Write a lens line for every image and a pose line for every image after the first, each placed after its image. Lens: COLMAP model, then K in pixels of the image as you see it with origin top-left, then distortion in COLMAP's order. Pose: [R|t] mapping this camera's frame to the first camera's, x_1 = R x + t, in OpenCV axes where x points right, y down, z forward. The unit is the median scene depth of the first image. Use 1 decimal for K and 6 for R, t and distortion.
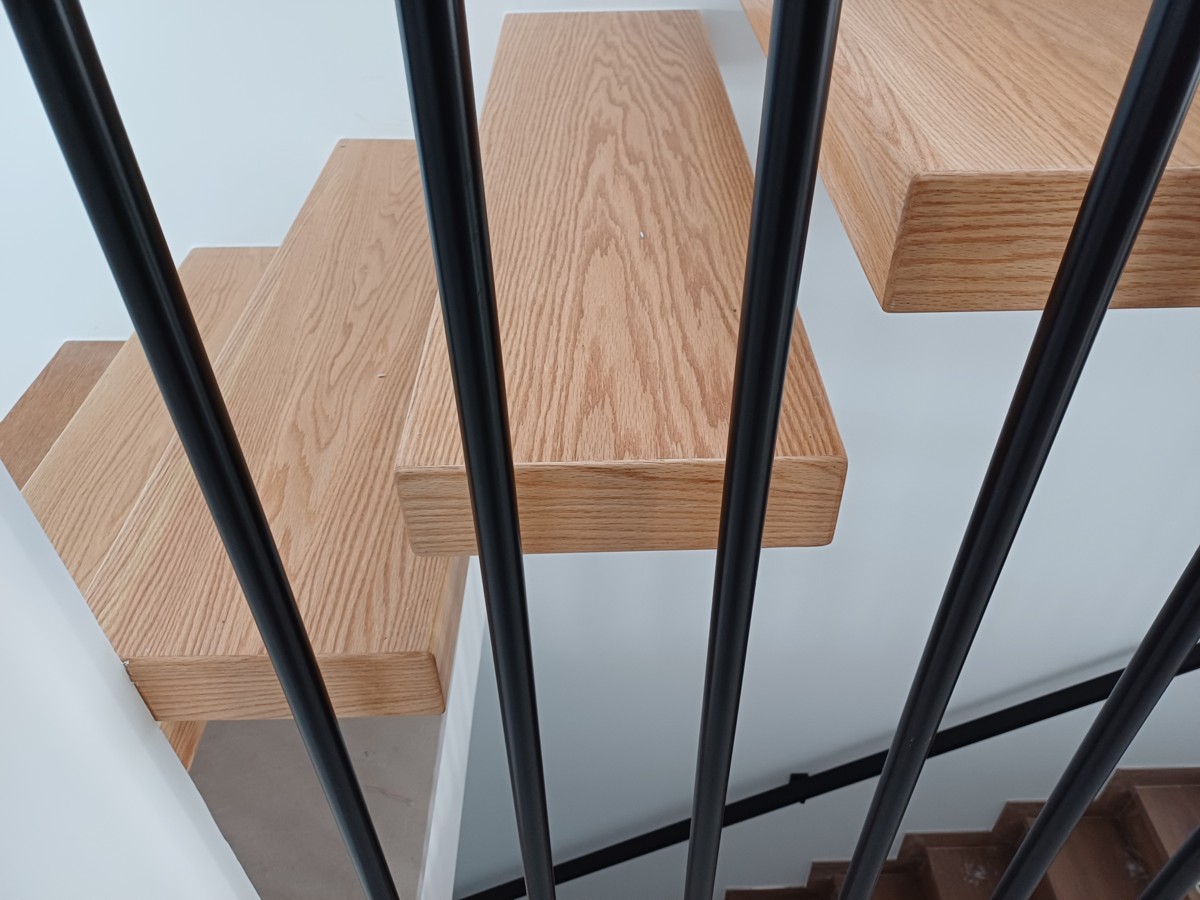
lens RADIAL K [[920.6, 0, 605.7], [0, 920.6, 447.7], [0, 0, 1]] dist [0.091753, -0.076436]
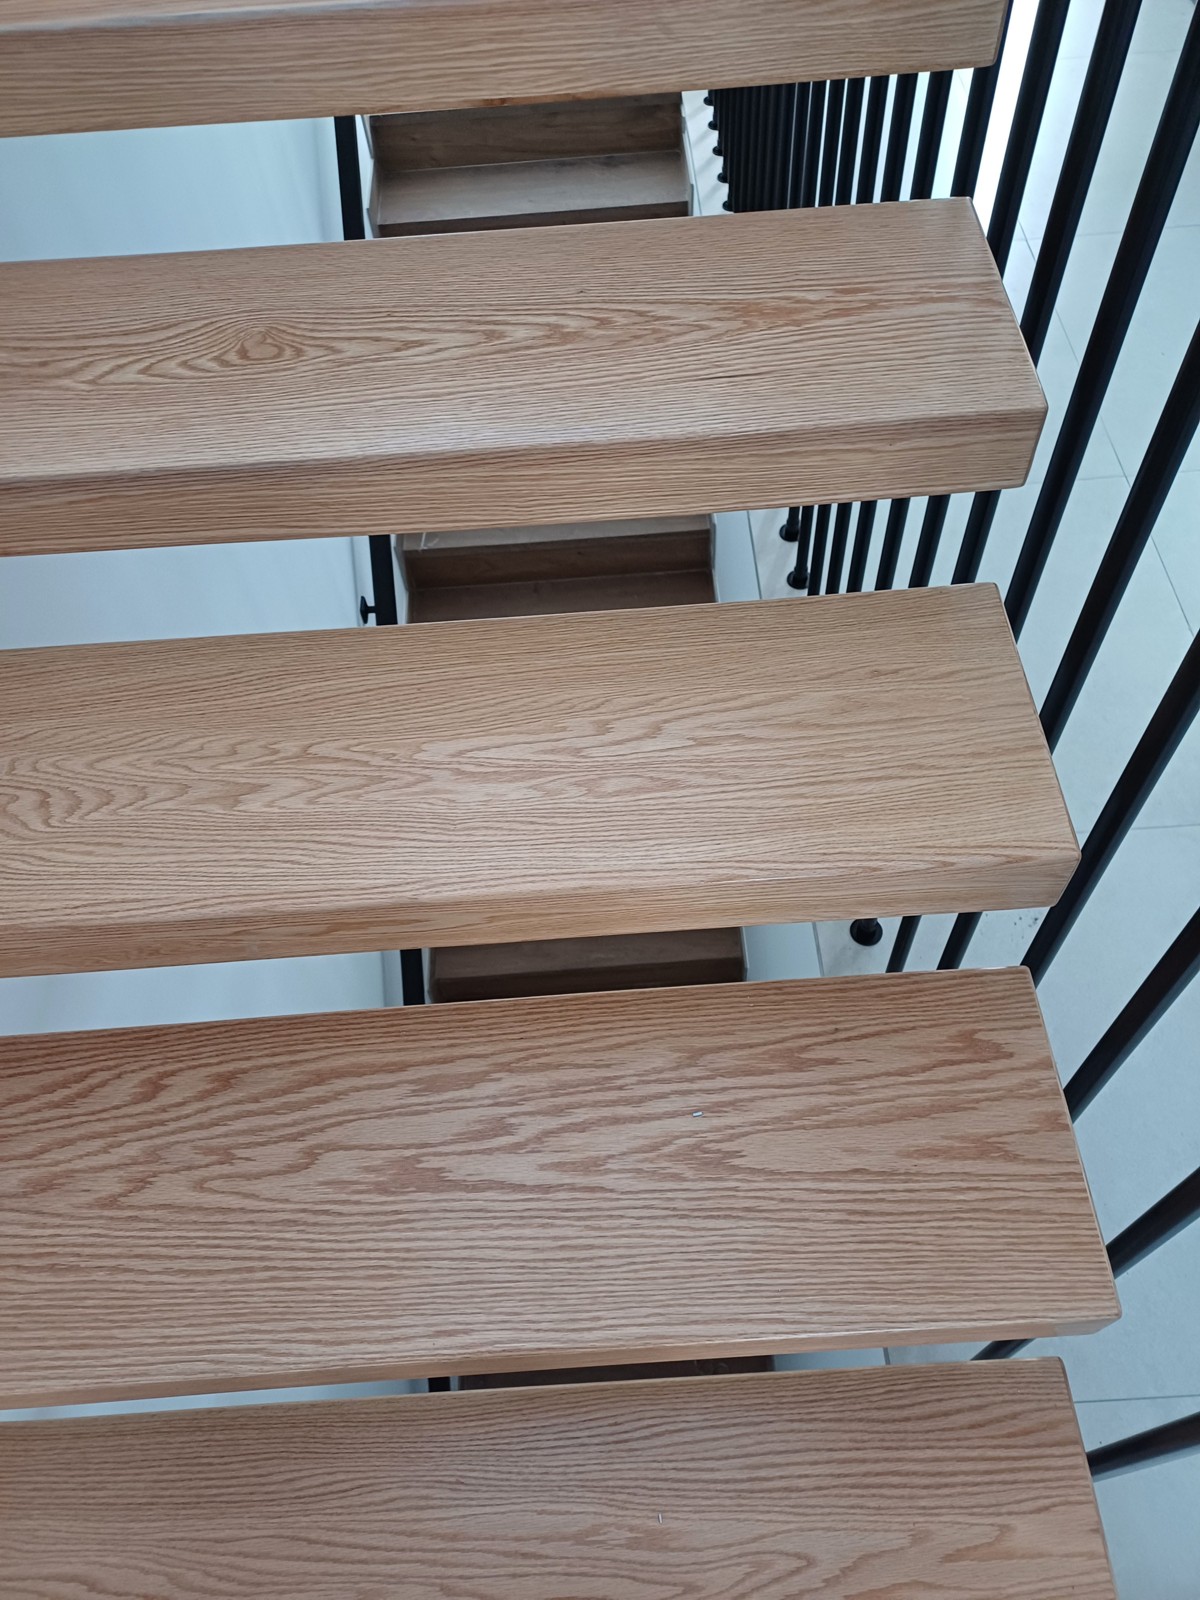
lens RADIAL K [[1227.5, 0, 604.1], [0, 1227.5, 787.1], [0, 0, 1]] dist [0.091753, -0.076436]
pose [[-0.049111, -0.826711, 0.560479, -0.393799], [0.652622, 0.398237, 0.644587, -1.263176], [-0.756090, 0.397437, 0.519972, 0.292691]]
